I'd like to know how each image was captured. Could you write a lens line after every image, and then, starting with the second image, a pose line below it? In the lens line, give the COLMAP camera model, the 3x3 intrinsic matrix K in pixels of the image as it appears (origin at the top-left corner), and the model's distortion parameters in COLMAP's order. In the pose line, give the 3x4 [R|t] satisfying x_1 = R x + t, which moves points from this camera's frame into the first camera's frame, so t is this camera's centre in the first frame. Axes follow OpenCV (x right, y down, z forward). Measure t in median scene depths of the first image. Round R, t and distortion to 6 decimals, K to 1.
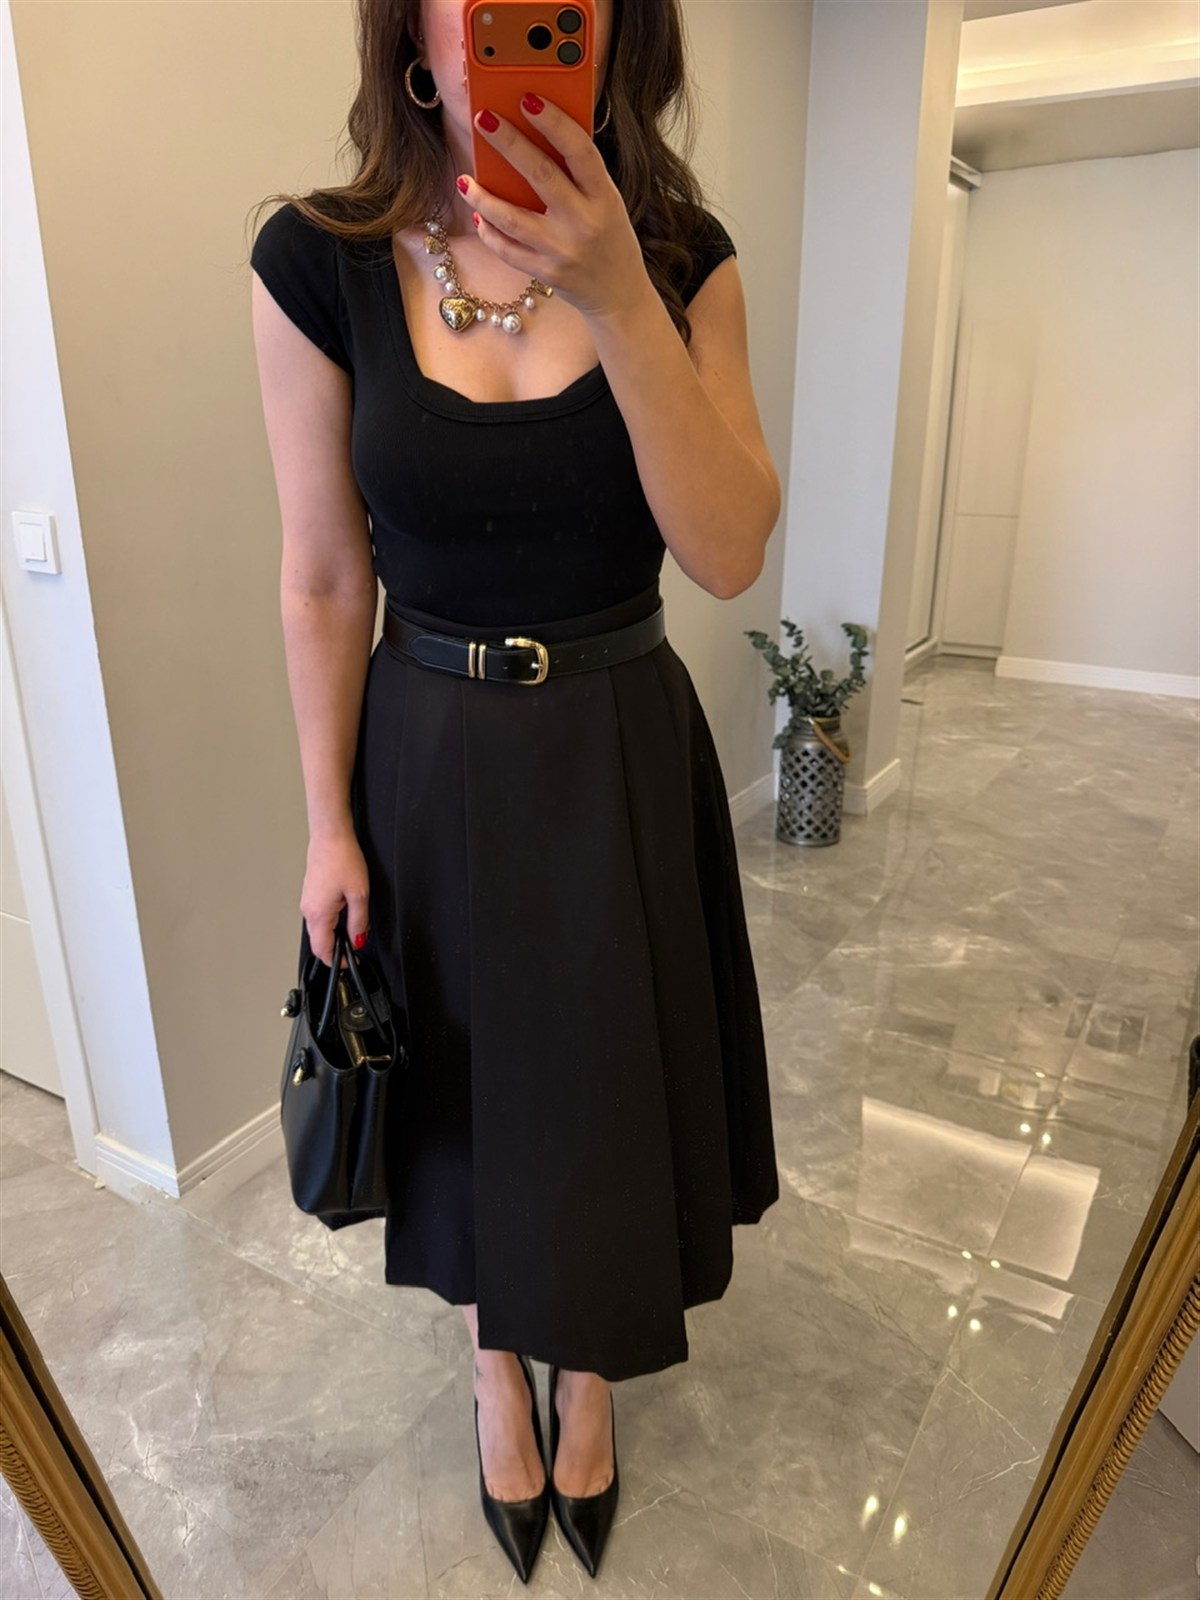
lens RADIAL K [[1137.2, 0, 597.0], [0, 1137.2, 800.2], [0, 0, 1]] dist [0.150632, -0.300786]
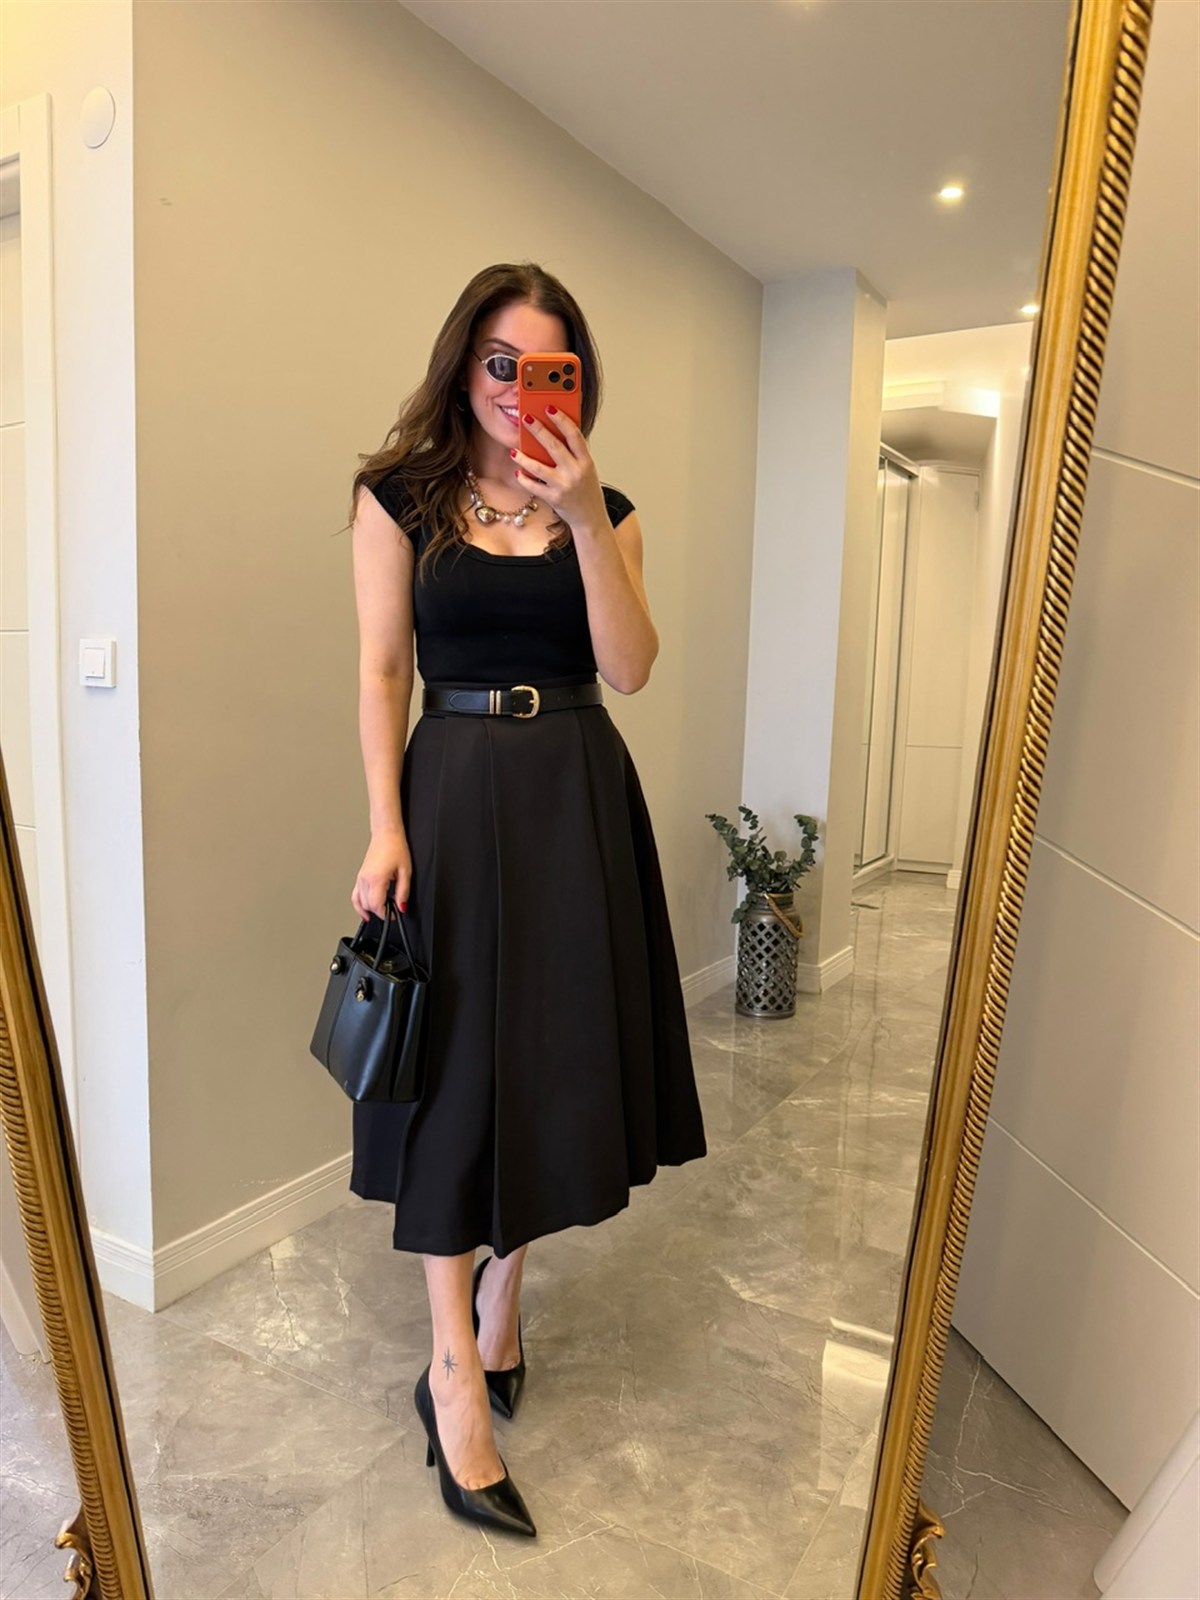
lens RADIAL K [[1146.9, 0, 578.0], [0, 1146.9, 800.3], [0, 0, 1]] dist [0.032374, -0.065403]
pose [[0.999483, 0.031903, -0.004007, 0.017752], [-0.031988, 0.973925, -0.224604, 0.150176], [-0.003264, 0.224616, 0.974442, -0.129831]]
